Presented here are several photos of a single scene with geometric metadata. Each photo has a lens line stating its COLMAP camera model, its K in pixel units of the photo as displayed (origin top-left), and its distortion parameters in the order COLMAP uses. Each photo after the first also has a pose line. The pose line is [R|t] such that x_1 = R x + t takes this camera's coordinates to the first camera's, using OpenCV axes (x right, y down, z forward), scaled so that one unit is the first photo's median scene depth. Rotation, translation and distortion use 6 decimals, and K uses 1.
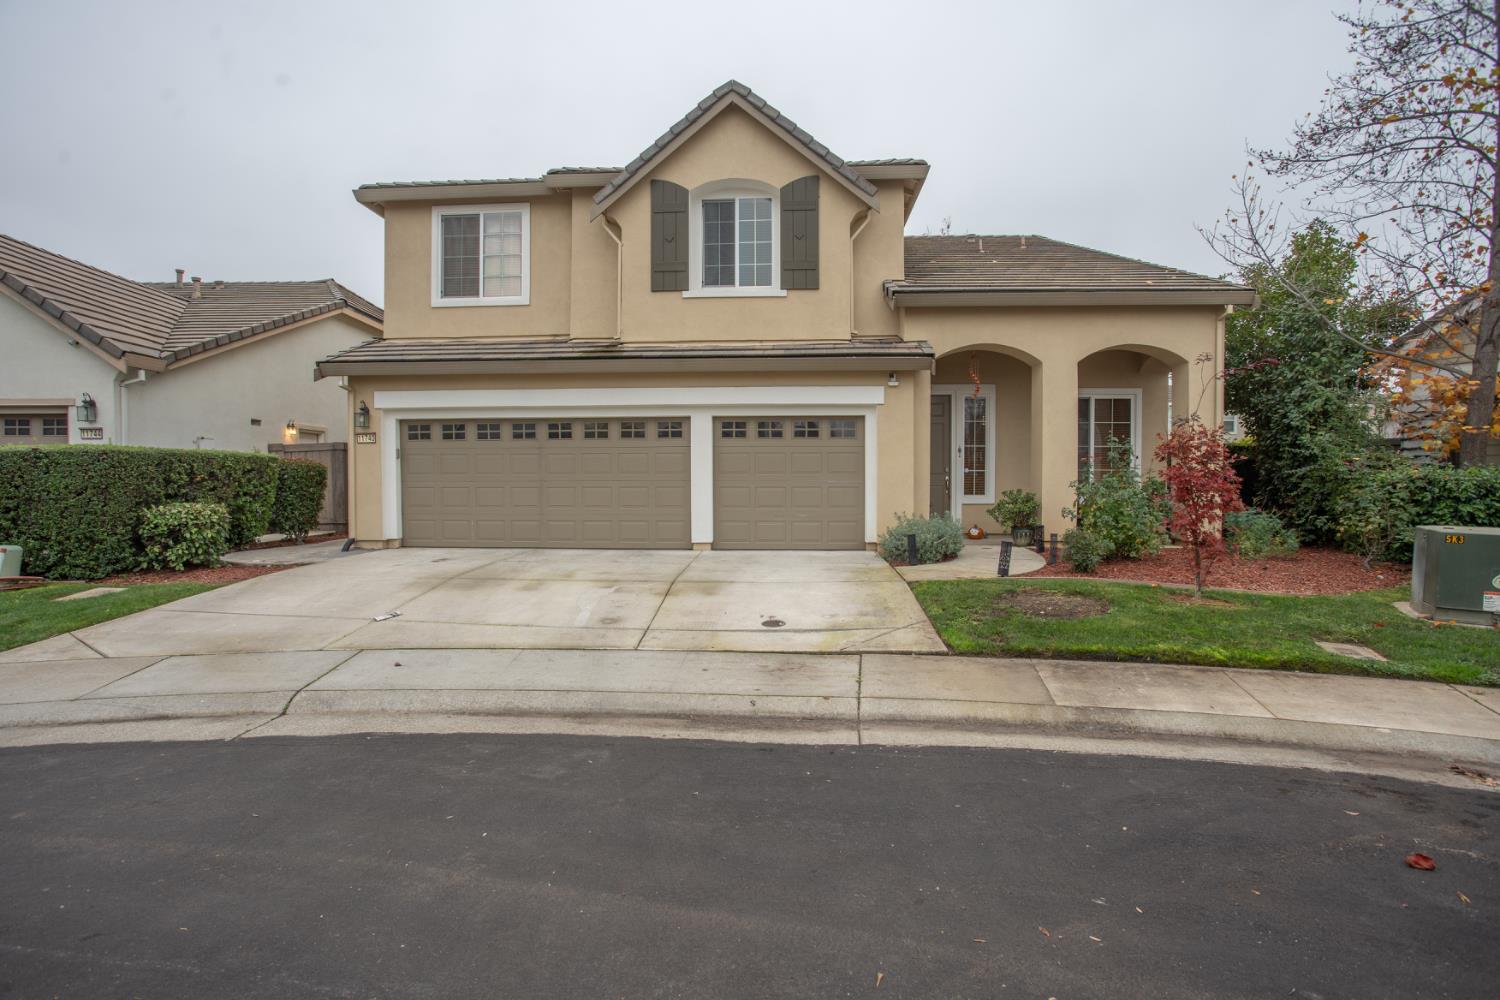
lens RADIAL K [[736.7, 0, 745.9], [0, 736.7, 501.2], [0, 0, 1]] dist [-0.068451, 0.027872]
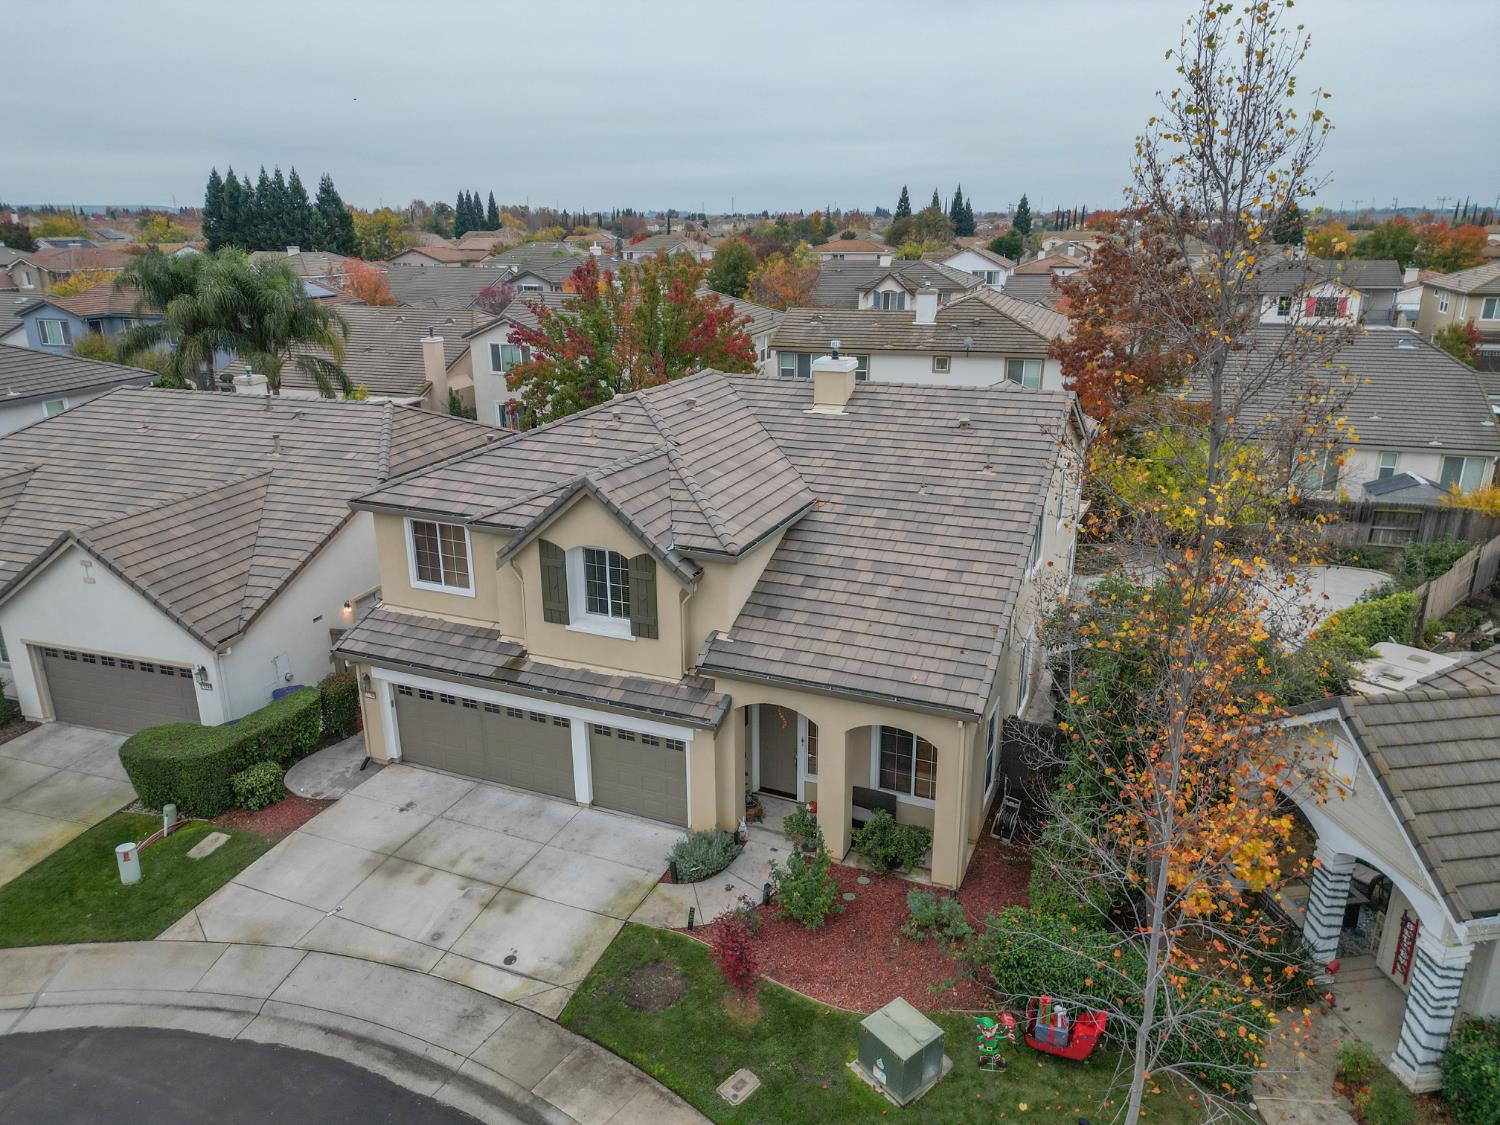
lens RADIAL K [[1048.3, 0, 750.0], [0, 1048.3, 562.5], [0, 0, 1]] dist [0.024991, 0.002257]
pose [[0.943135, 0.098885, -0.317362, 0.806060], [-0.006276, 0.959855, 0.280426, -0.919535], [0.332351, -0.262488, 0.905893, -0.550890]]
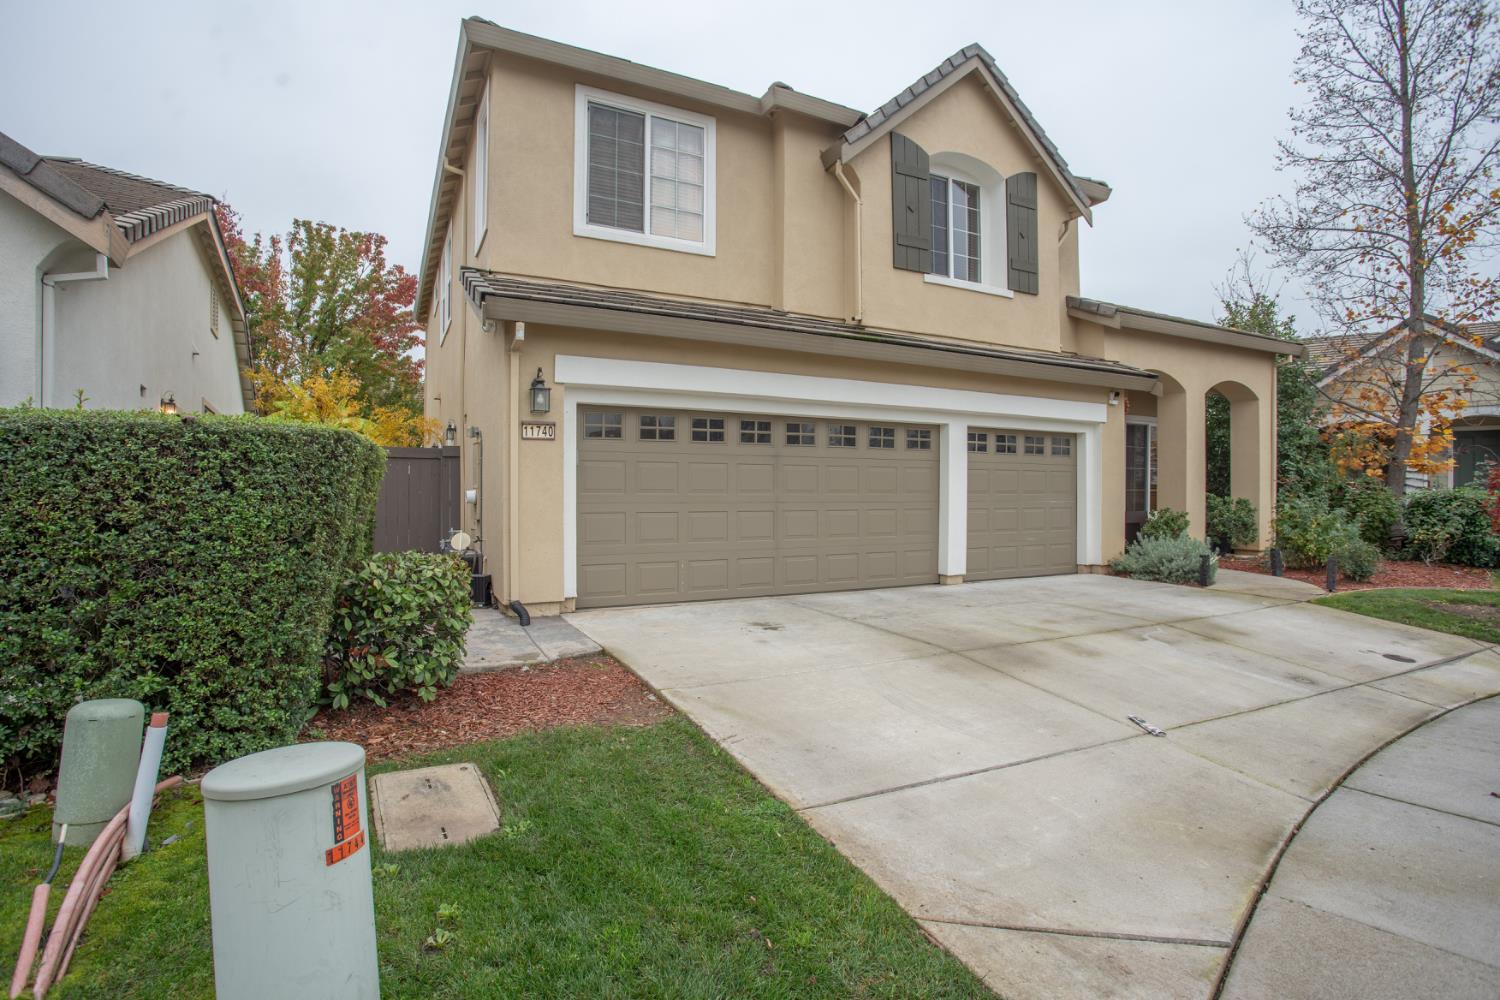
lens RADIAL K [[736.7, 0, 745.9], [0, 736.7, 501.2], [0, 0, 1]] dist [-0.068451, 0.027872]
pose [[0.862505, -0.003401, 0.506038, -0.684540], [0.014140, 0.999749, -0.017382, -0.016532], [-0.505851, 0.022147, 0.862336, 0.395262]]
